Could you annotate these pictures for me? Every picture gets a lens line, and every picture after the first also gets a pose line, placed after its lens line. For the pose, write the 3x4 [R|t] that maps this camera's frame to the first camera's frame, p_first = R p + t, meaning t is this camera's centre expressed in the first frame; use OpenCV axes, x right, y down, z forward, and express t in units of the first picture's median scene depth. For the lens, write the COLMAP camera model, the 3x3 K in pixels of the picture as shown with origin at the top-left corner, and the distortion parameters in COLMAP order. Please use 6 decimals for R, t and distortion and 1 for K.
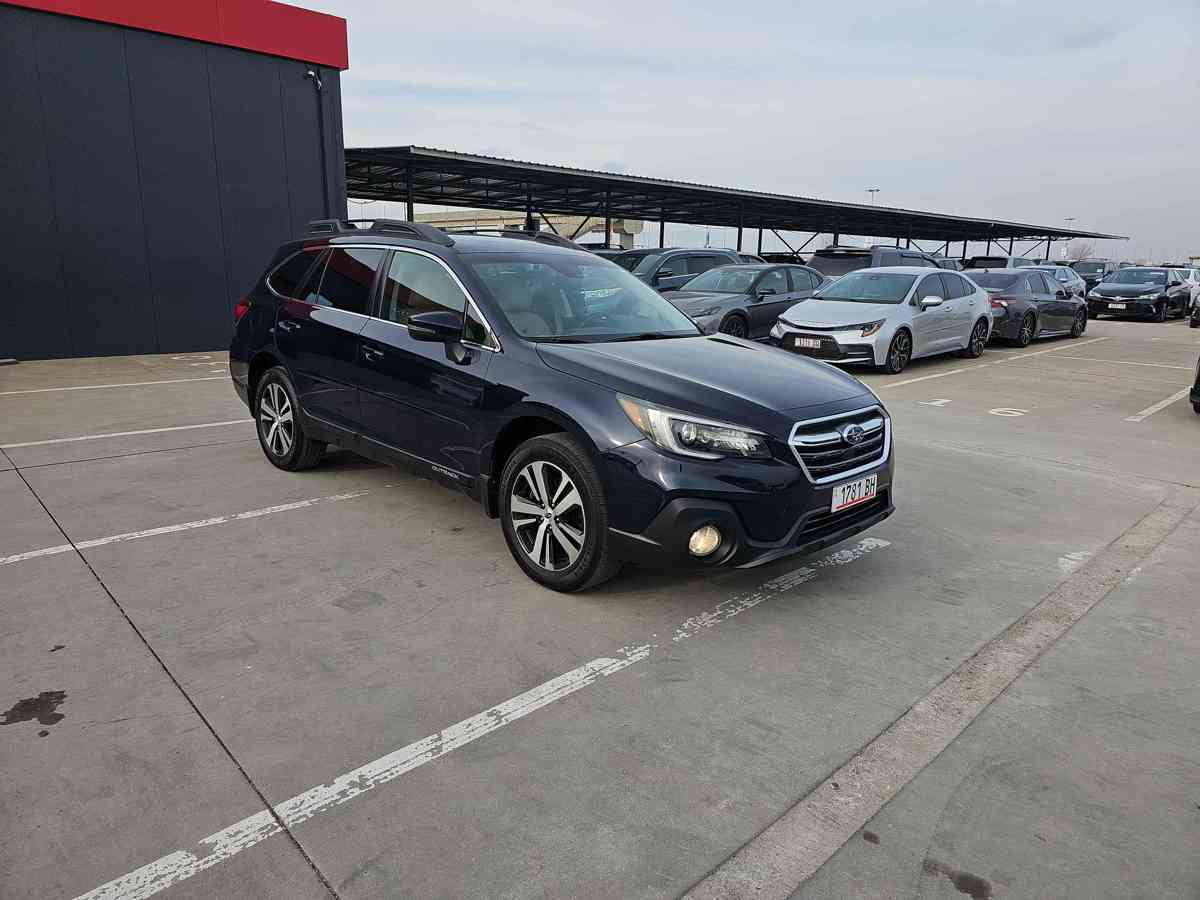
lens RADIAL K [[778.3, 0, 596.4], [0, 778.3, 443.9], [0, 0, 1]] dist [0.062677, -0.041908]
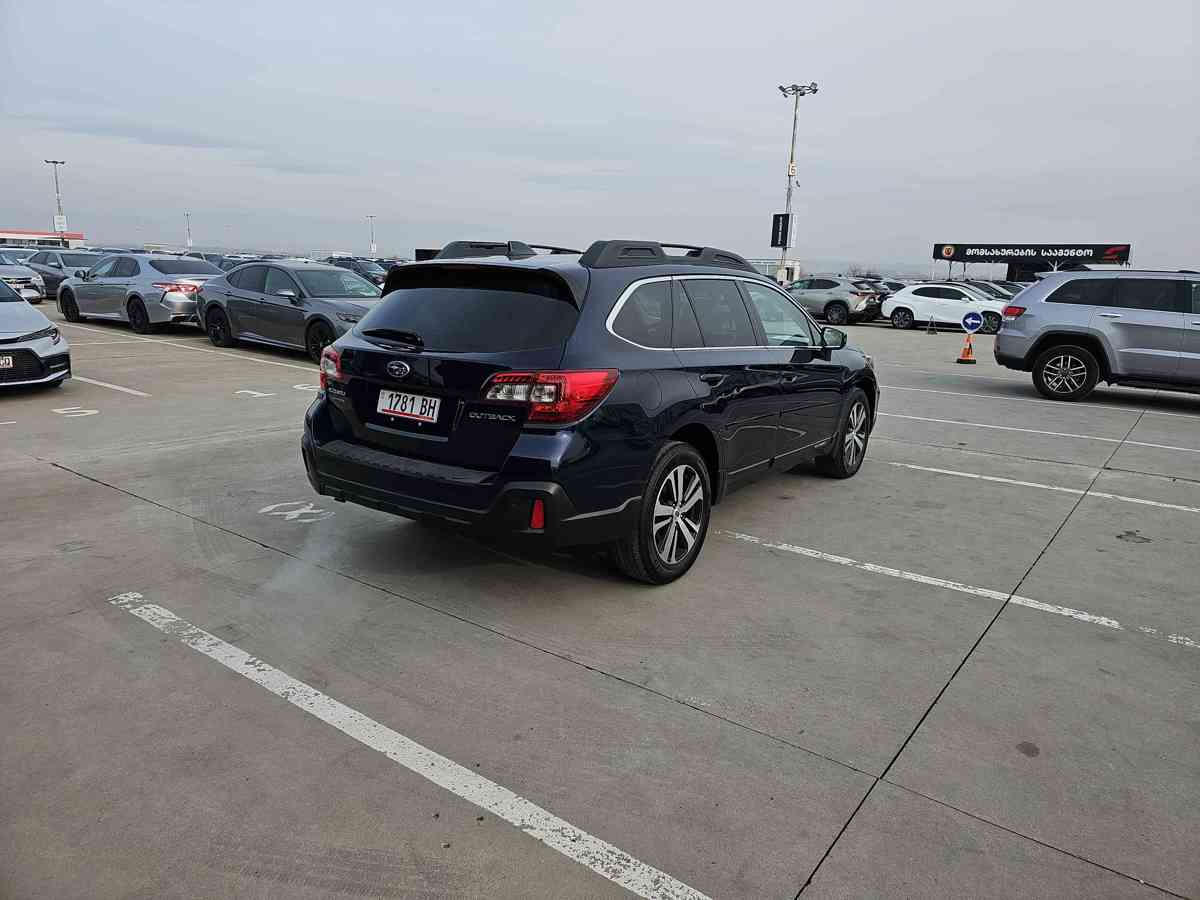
lens RADIAL K [[778.3, 0, 596.4], [0, 778.3, 443.9], [0, 0, 1]] dist [0.062677, -0.041908]
pose [[-0.164368, -0.237581, 0.957360, -1.575147], [0.188877, 0.945021, 0.266947, -0.441143], [-0.968147, 0.224701, -0.110457, 1.675486]]
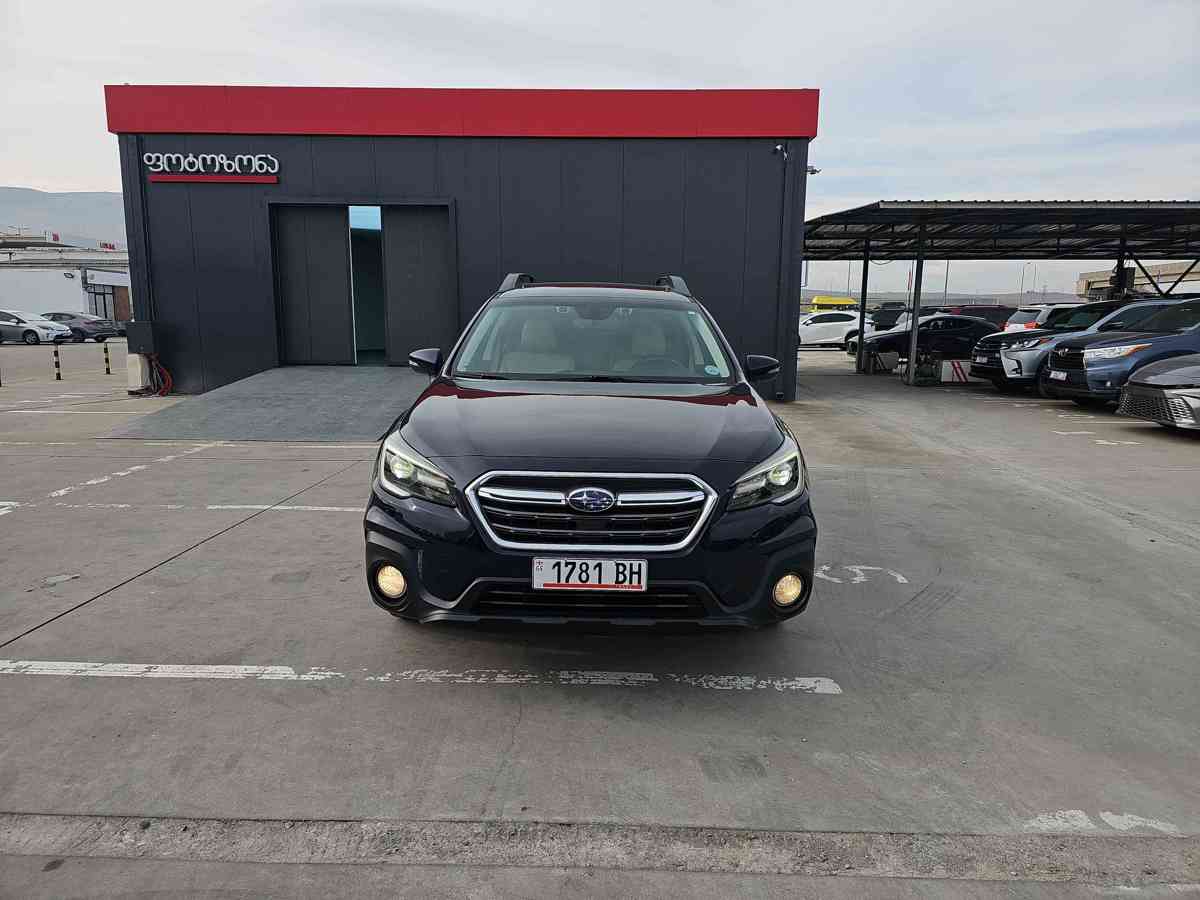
lens RADIAL K [[781.4, 0, 594.1], [0, 781.4, 430.1], [0, 0, 1]] dist [0.069605, -0.065619]
pose [[0.706983, 0.083363, -0.702300, 0.811066], [-0.152698, 0.987599, -0.036489, -0.049730], [0.690549, 0.133037, 0.710945, 0.391177]]
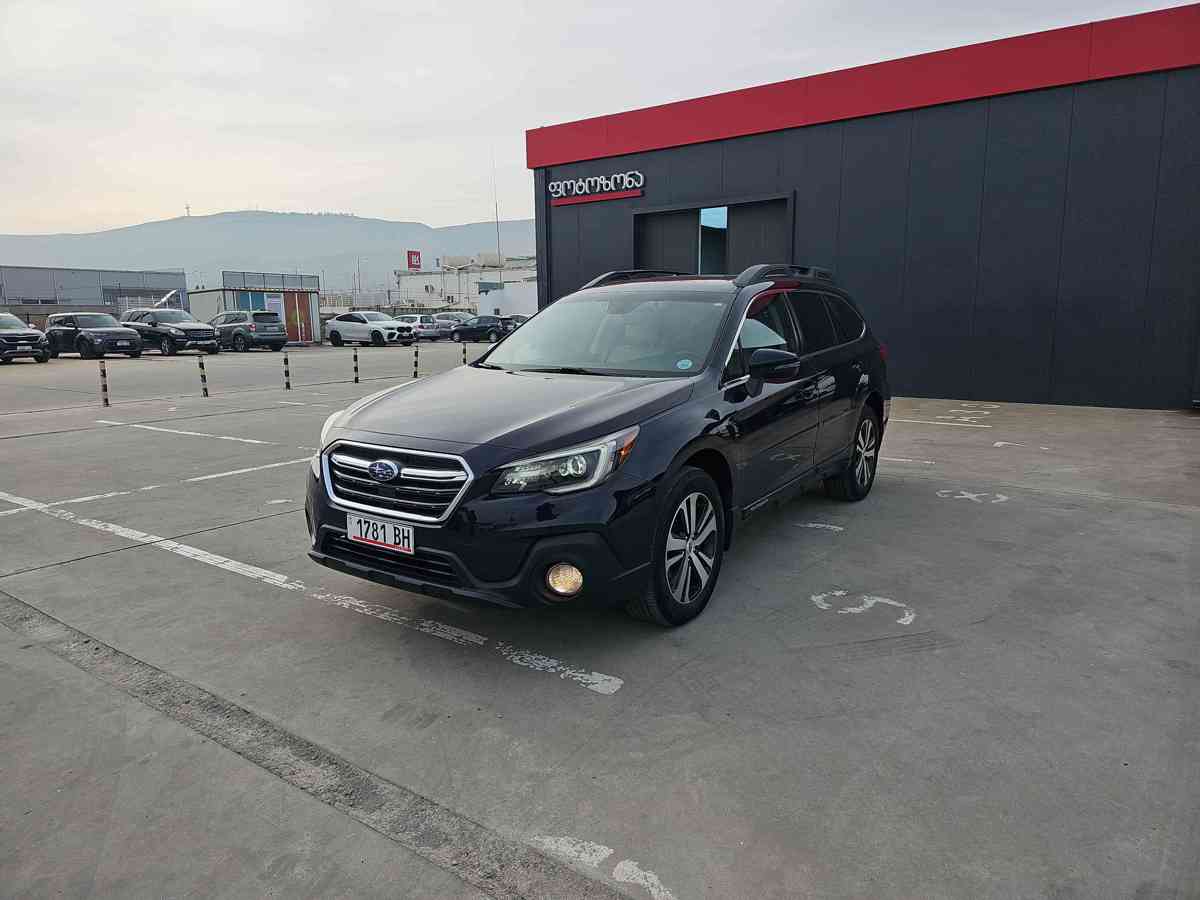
lens RADIAL K [[778.3, 0, 596.4], [0, 778.3, 443.9], [0, 0, 1]] dist [0.062677, -0.041908]
pose [[0.189361, 0.135664, -0.972490, 1.172427], [-0.205778, 0.973899, 0.095792, -0.169613], [0.960103, 0.181978, 0.212336, 0.955041]]
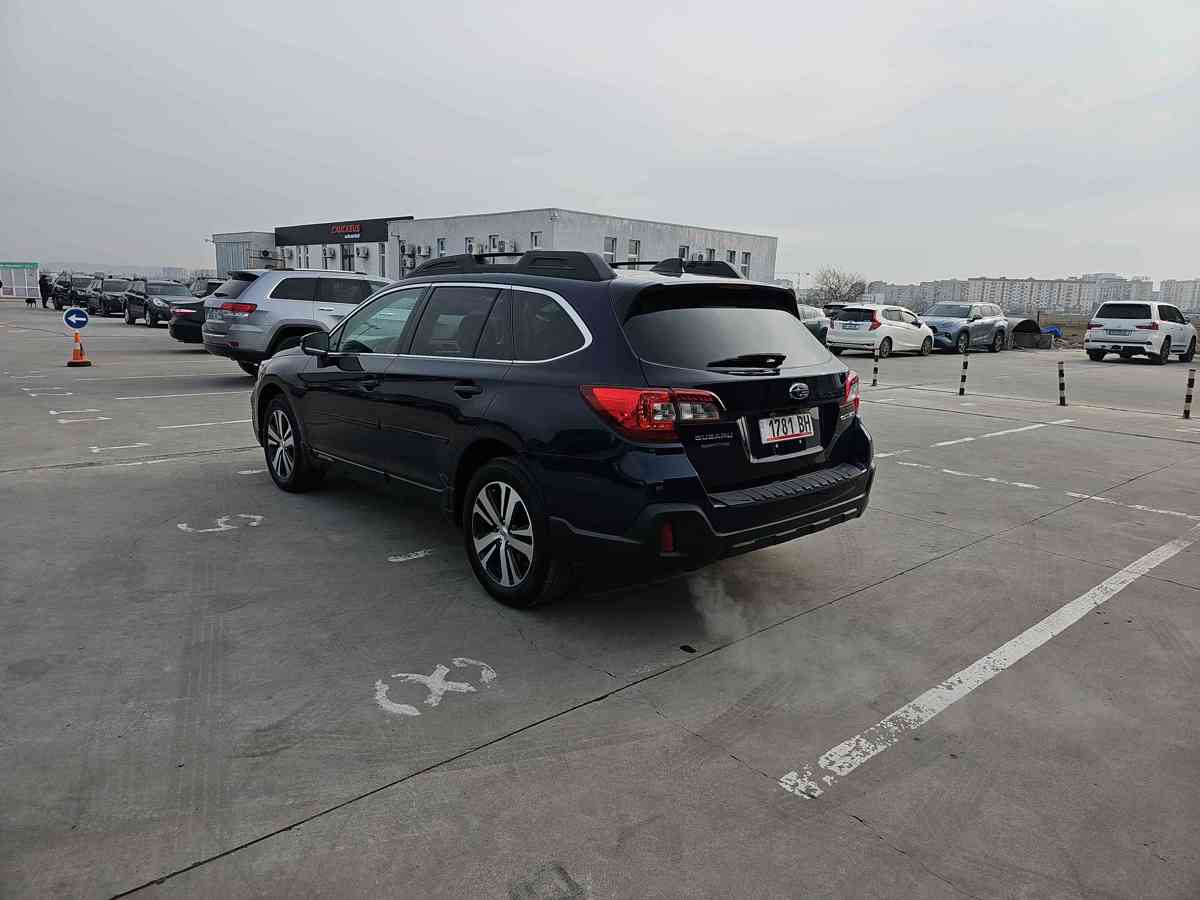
lens RADIAL K [[778.3, 0, 596.4], [0, 778.3, 443.9], [0, 0, 1]] dist [0.062677, -0.041908]
pose [[-0.996894, -0.062886, 0.047409, -0.419805], [-0.038868, 0.916428, 0.398307, -0.627080], [-0.068495, 0.395227, -0.916026, 2.684088]]
